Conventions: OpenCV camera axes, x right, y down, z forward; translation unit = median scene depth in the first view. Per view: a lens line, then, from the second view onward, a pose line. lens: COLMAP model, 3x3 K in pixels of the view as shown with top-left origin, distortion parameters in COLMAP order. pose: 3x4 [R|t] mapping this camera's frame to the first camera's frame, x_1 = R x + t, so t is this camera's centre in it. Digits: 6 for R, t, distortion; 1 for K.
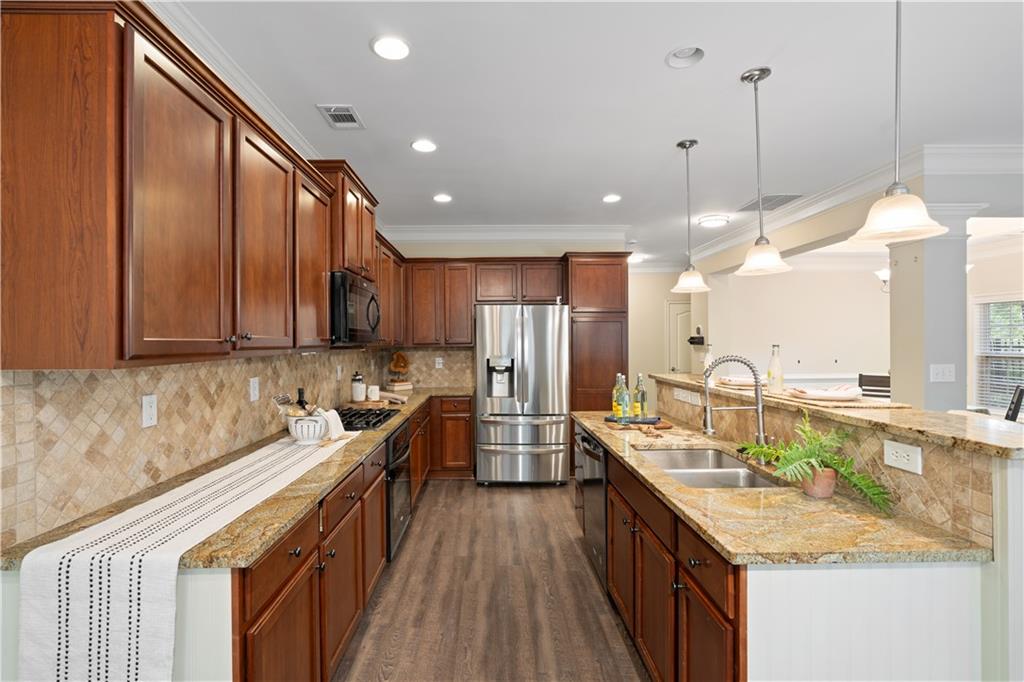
lens RADIAL K [[464.4, 0, 505.9], [0, 464.4, 342.0], [0, 0, 1]] dist [-0.001596, 0.000234]
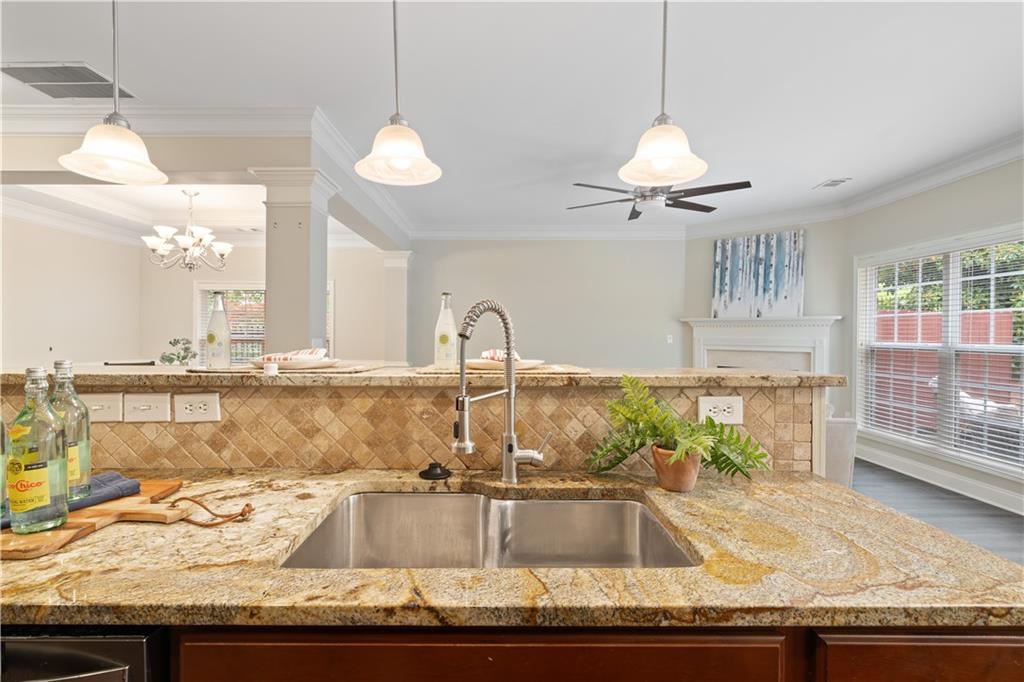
lens RADIAL K [[464.4, 0, 503.3], [0, 464.4, 344.4], [0, 0, 1]] dist [-0.001596, 0.000234]
pose [[0.030255, -0.011416, 0.999477, -0.073477], [-0.005235, 0.999919, 0.011579, 0.097887], [-0.999529, -0.005582, 0.030193, 1.285313]]
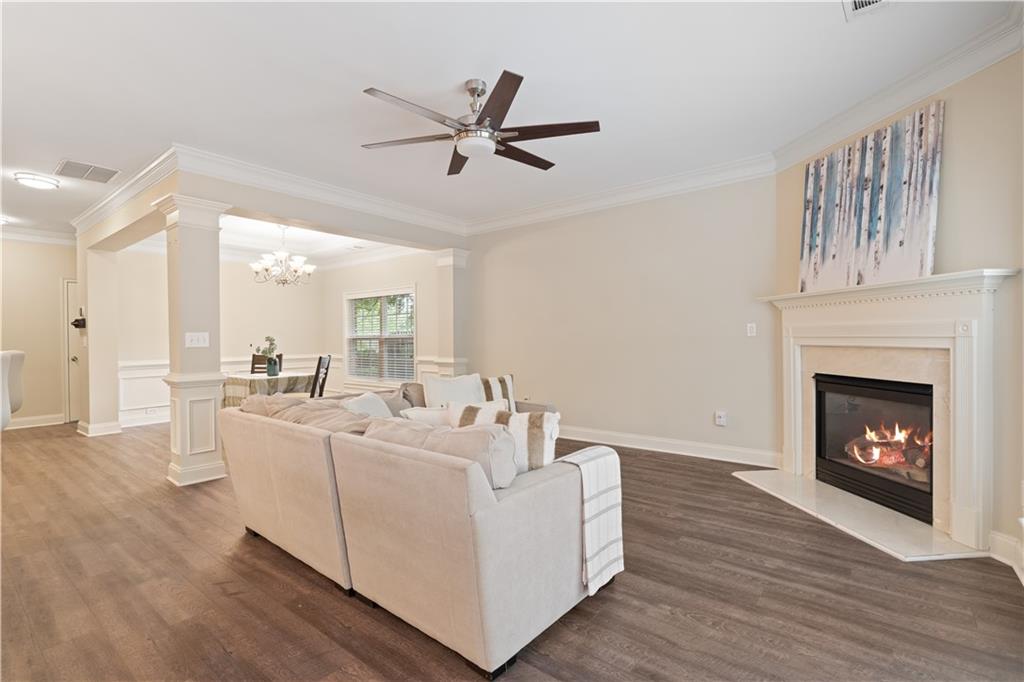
lens RADIAL K [[464.4, 0, 511.1], [0, 464.4, 349.0], [0, 0, 1]] dist [-0.001596, 0.000234]
pose [[0.656668, -0.016648, 0.753996, 1.074440], [0.008599, 0.999857, 0.014588, 0.151104], [-0.754131, -0.003096, 0.656717, -0.750876]]
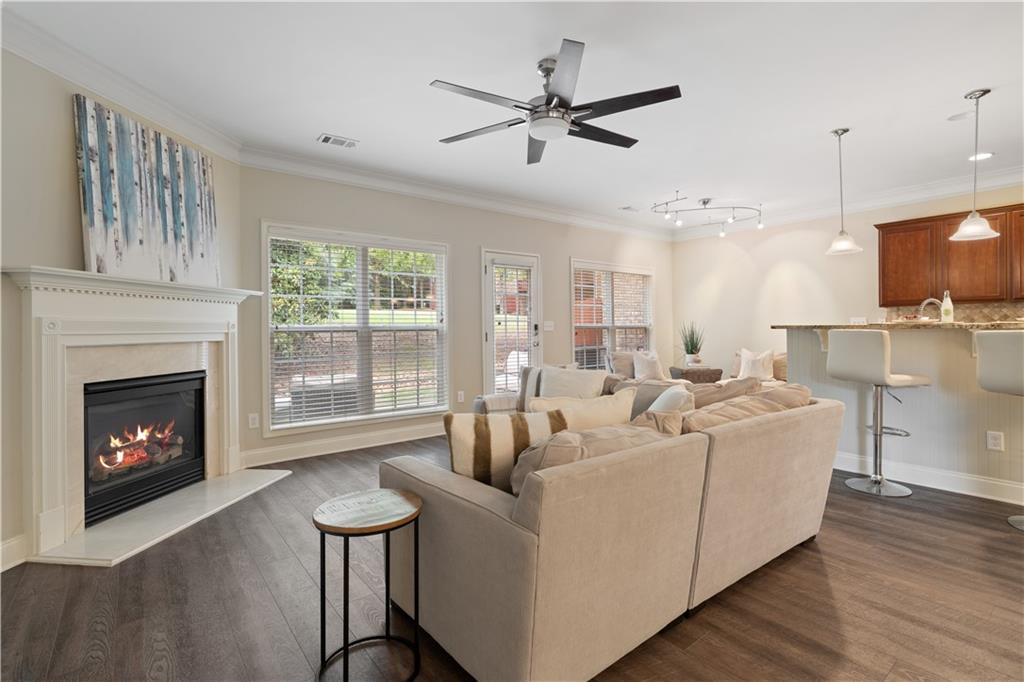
lens RADIAL K [[464.4, 0, 501.5], [0, 464.4, 330.0], [0, 0, 1]] dist [-0.001596, 0.000234]
pose [[-0.830278, 0.007642, -0.557297, 3.495772], [-0.002762, 0.999837, 0.017825, 0.088222], [0.557343, 0.016339, -0.830122, 1.903190]]
